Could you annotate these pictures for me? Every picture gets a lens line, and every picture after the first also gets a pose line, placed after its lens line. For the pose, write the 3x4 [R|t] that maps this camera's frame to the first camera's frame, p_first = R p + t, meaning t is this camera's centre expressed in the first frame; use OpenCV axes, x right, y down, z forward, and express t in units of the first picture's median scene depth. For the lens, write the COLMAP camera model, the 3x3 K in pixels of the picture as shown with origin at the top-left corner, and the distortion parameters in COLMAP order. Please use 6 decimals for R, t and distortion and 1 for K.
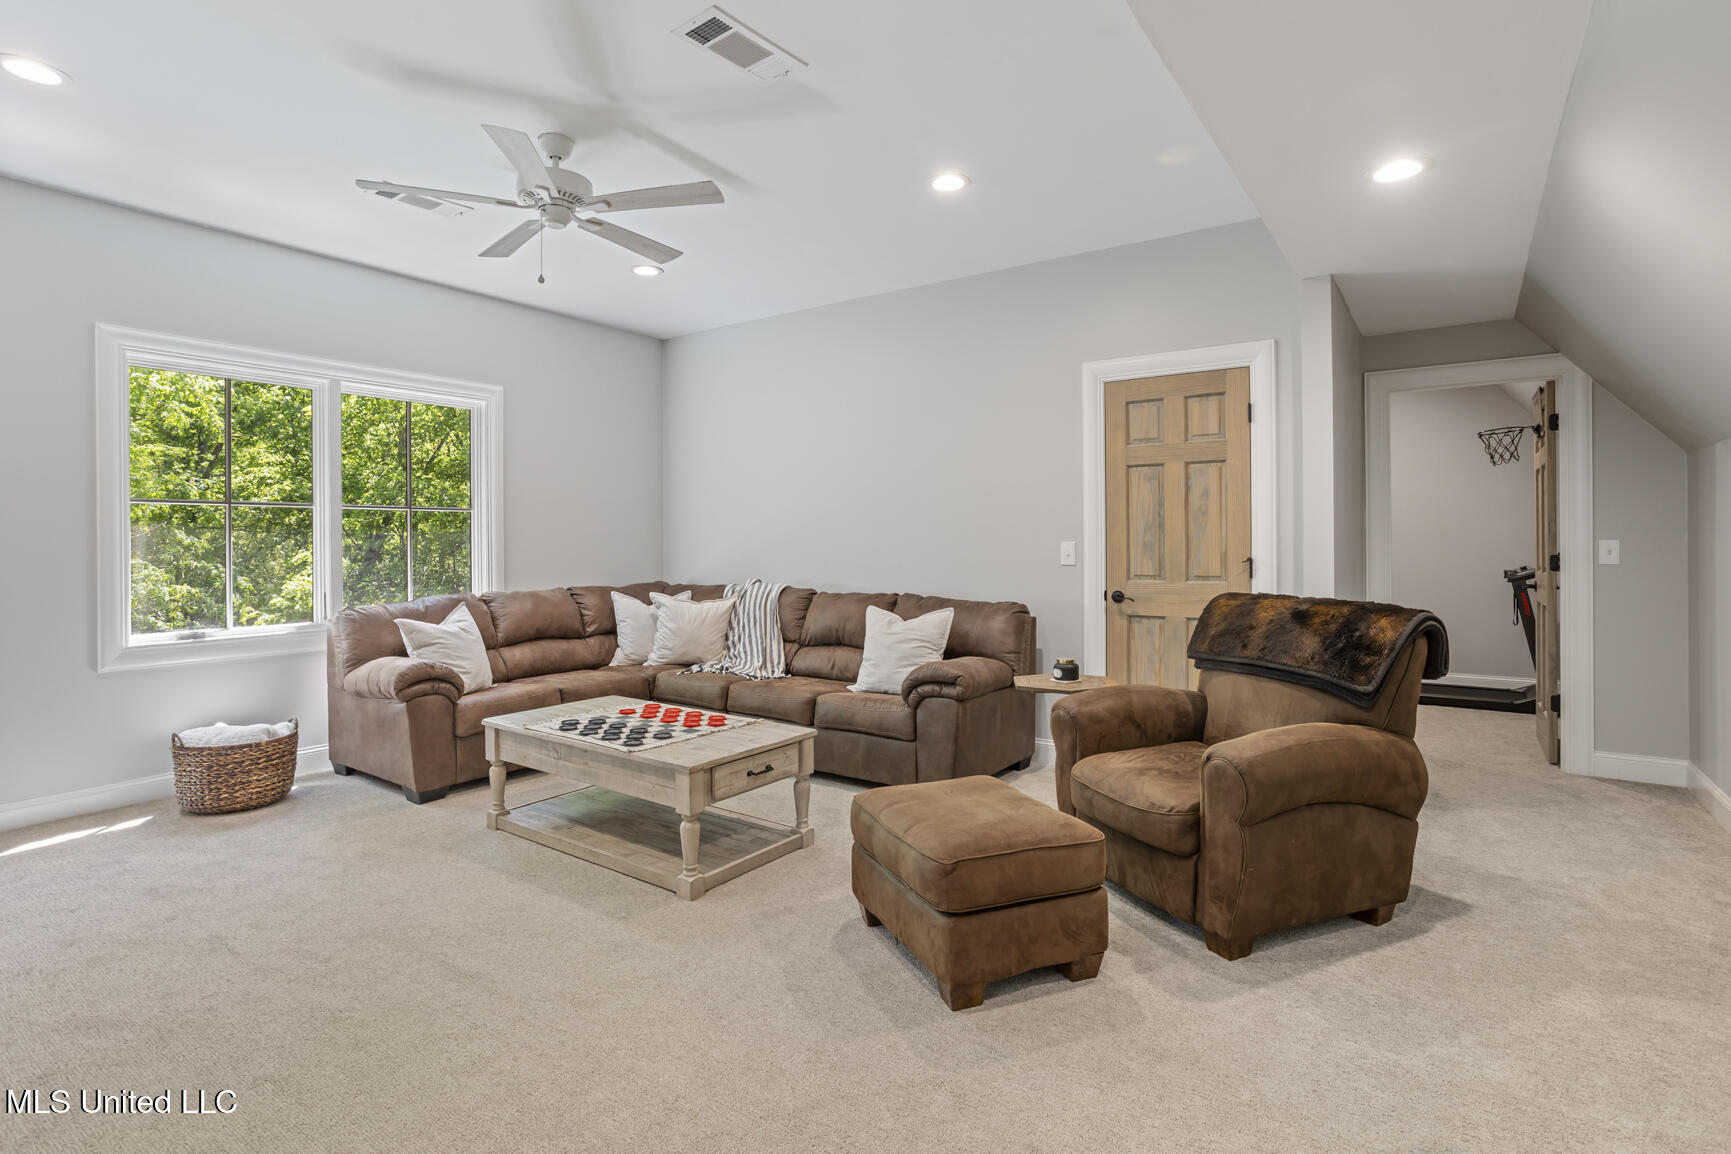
lens RADIAL K [[846.4, 0, 869.0], [0, 846.4, 578.7], [0, 0, 1]] dist [-0.054663, 0.034926]
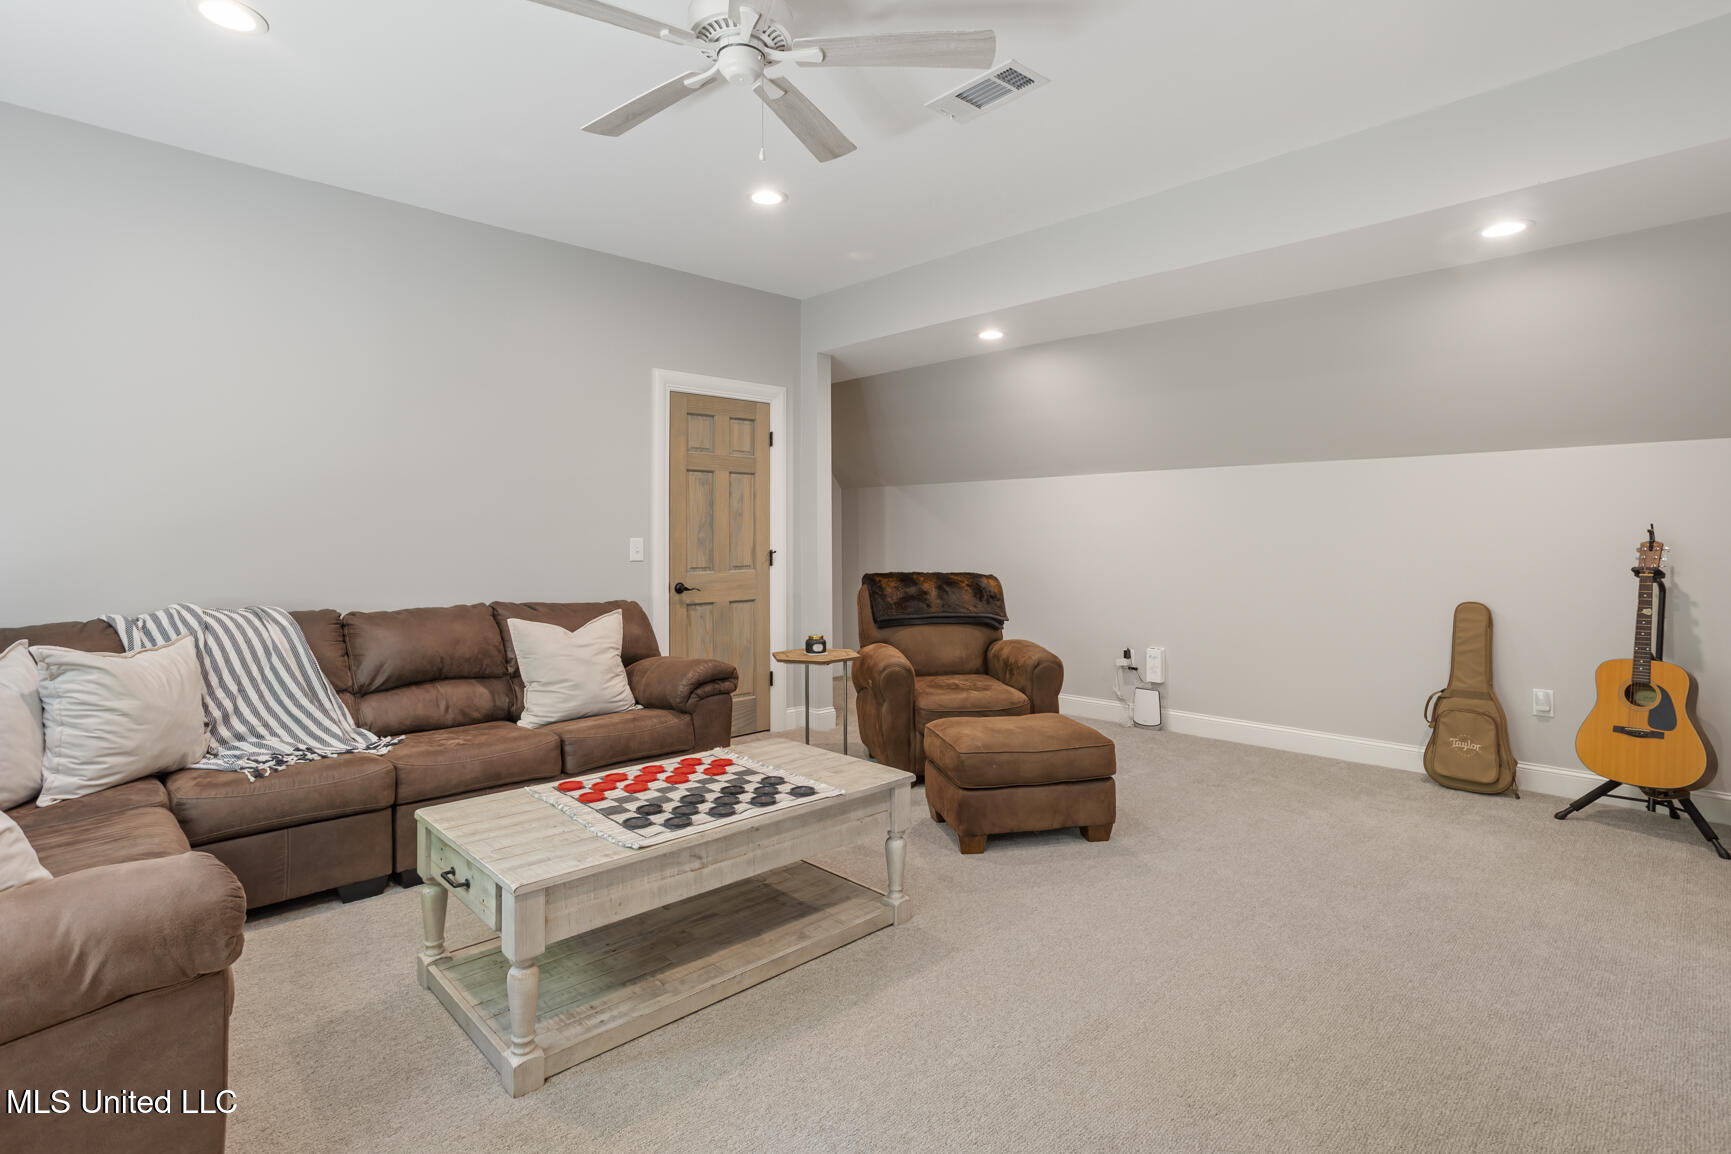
lens RADIAL K [[848.8, 0, 866.2], [0, 848.8, 543.4], [0, 0, 1]] dist [-0.011985, 0.000085]
pose [[0.188971, -0.001698, 0.981981, -0.779741], [0.046979, 0.998869, -0.007314, -0.018105], [-0.980858, 0.047515, 0.188837, 0.582015]]
